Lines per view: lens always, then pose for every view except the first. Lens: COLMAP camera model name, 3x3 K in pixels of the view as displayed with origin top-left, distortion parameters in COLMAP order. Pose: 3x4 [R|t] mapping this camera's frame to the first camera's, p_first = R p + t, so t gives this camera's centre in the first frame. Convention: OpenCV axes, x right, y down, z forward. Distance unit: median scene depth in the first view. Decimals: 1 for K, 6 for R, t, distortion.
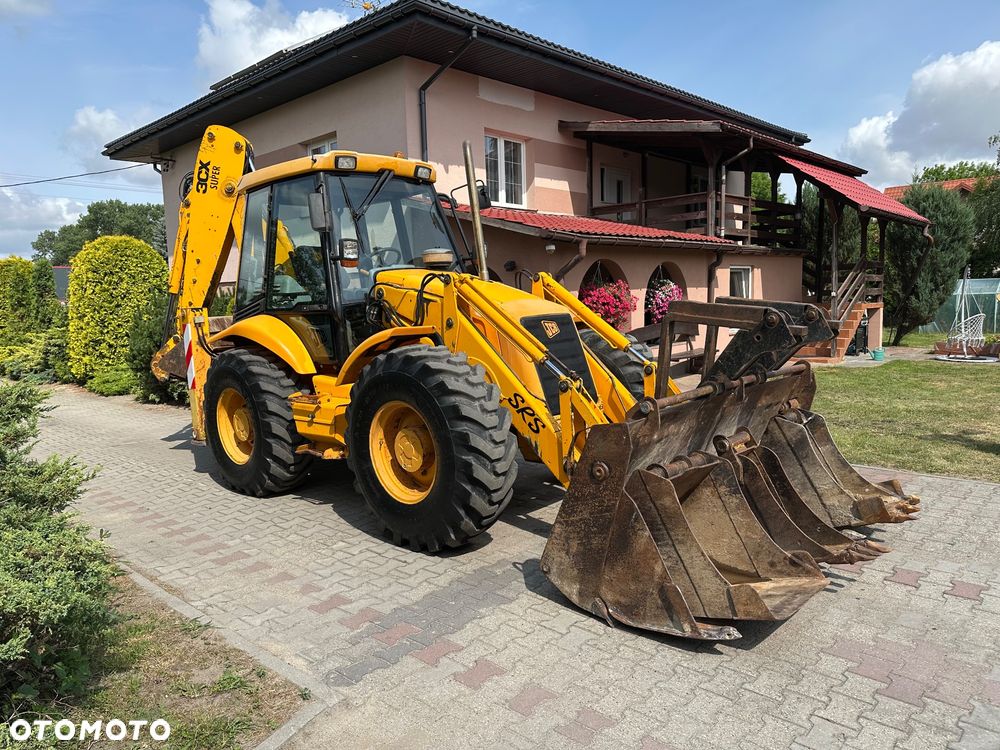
lens RADIAL K [[701.4, 0, 494.2], [0, 701.4, 378.3], [0, 0, 1]] dist [0.041485, -0.049319]
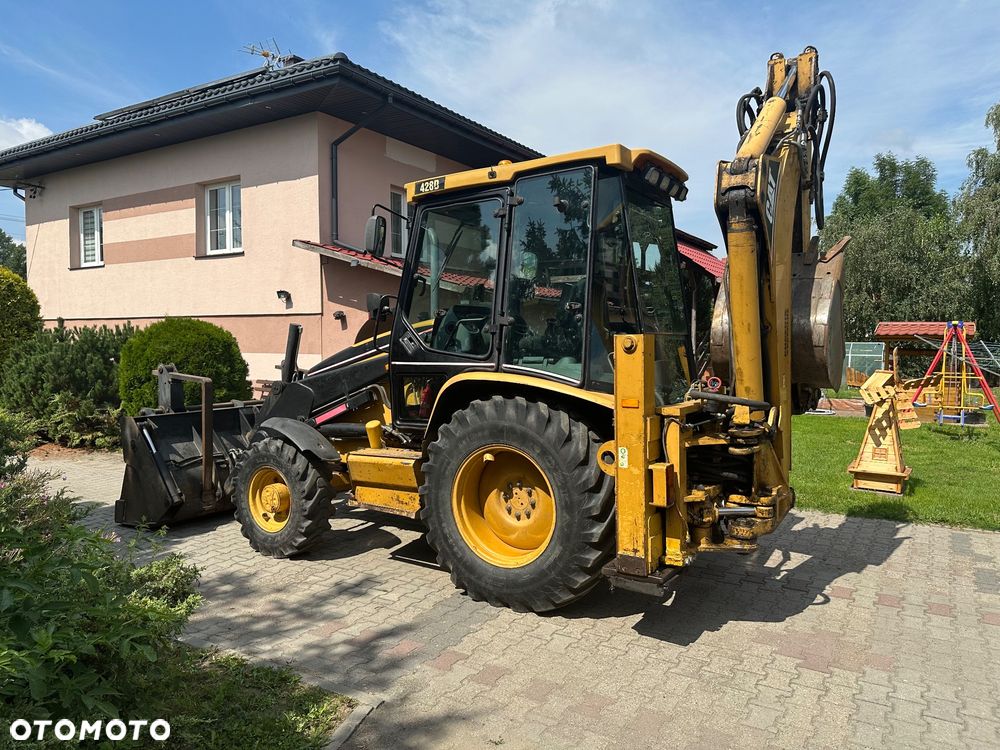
lens RADIAL K [[701.4, 0, 504.1], [0, 701.4, 379.2], [0, 0, 1]] dist [0.041485, -0.049319]
pose [[0.977663, 0.024384, 0.208758, -0.112879], [-0.011119, 0.997857, -0.064479, 0.000846], [-0.209883, 0.060717, 0.975839, -0.081110]]
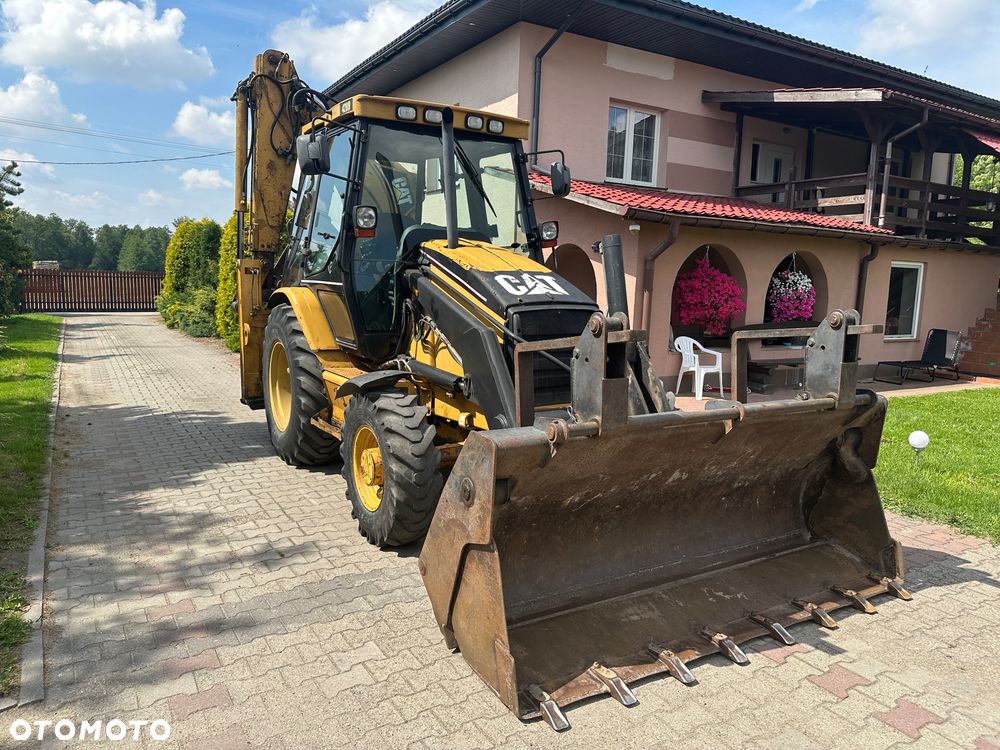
lens RADIAL K [[701.4, 0, 506.7], [0, 701.4, 377.8], [0, 0, 1]] dist [0.041485, -0.049319]
pose [[0.964731, 0.092570, -0.246423, 0.222471], [-0.086967, 0.995646, 0.033550, -0.014901], [0.248455, -0.010937, 0.968582, 0.114715]]
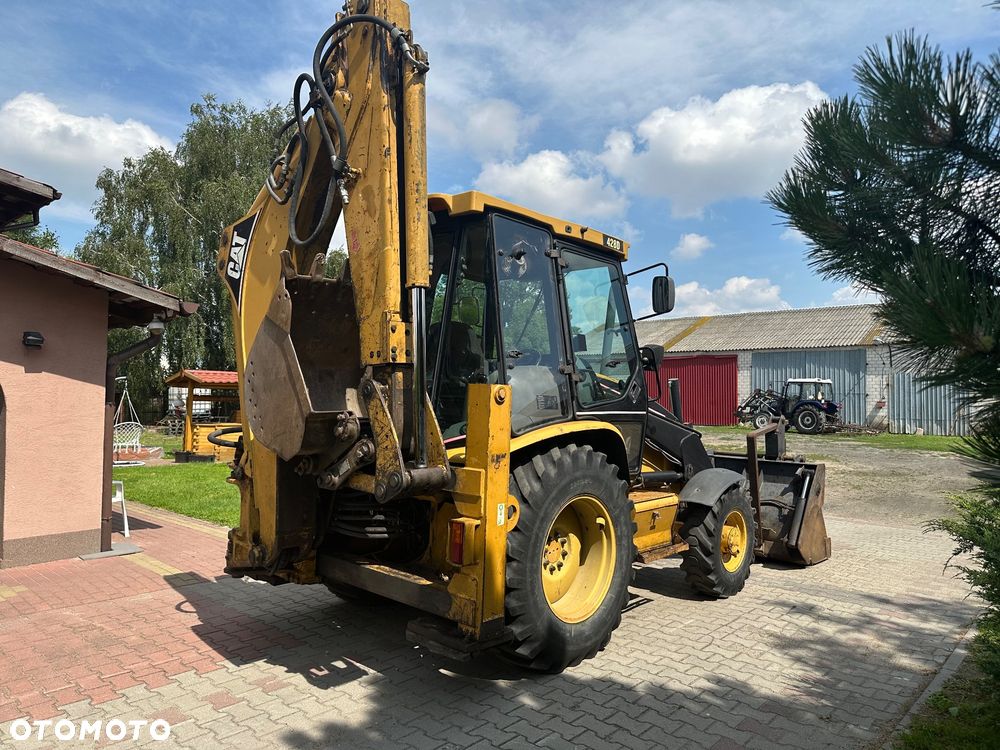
lens RADIAL K [[701.4, 0, 505.8], [0, 701.4, 365.1], [0, 0, 1]] dist [0.041485, -0.049319]
pose [[-0.022764, 0.074256, 0.996979, -0.882899], [0.104472, 0.991955, -0.071496, -0.084437], [-0.994267, 0.102529, -0.030339, 0.936400]]
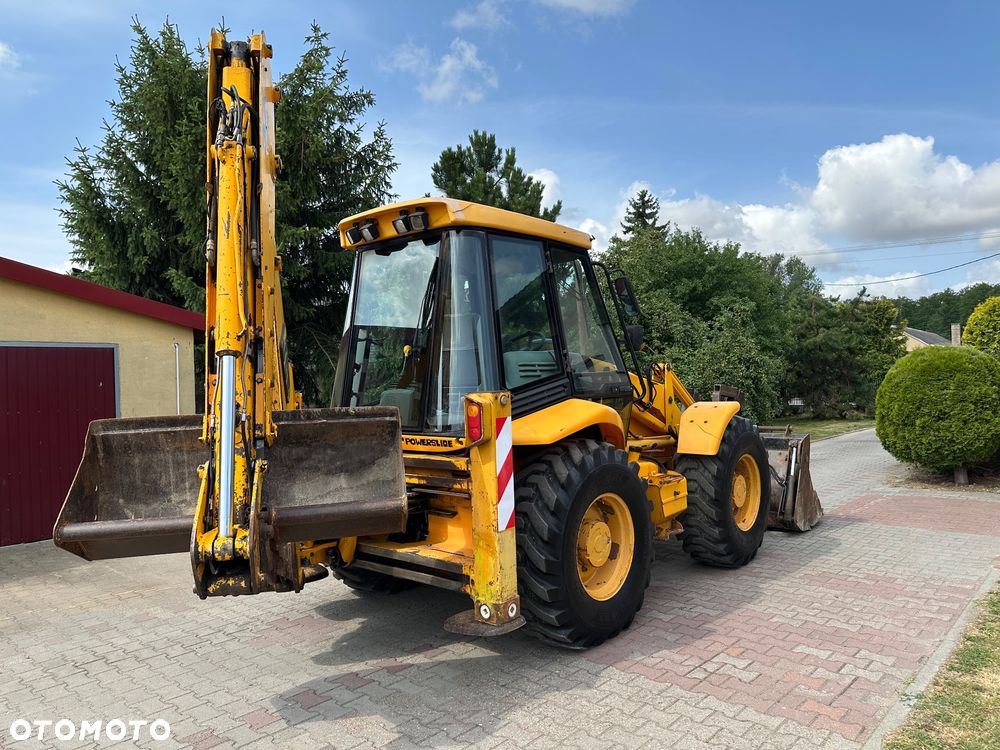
lens RADIAL K [[701.4, 0, 504.6], [0, 701.4, 371.9], [0, 0, 1]] dist [0.041485, -0.049319]
pose [[0.021419, 0.019325, -0.999584, 0.950932], [-0.084159, 0.996299, 0.017458, -0.108858], [0.996222, 0.083750, 0.022966, 0.588143]]
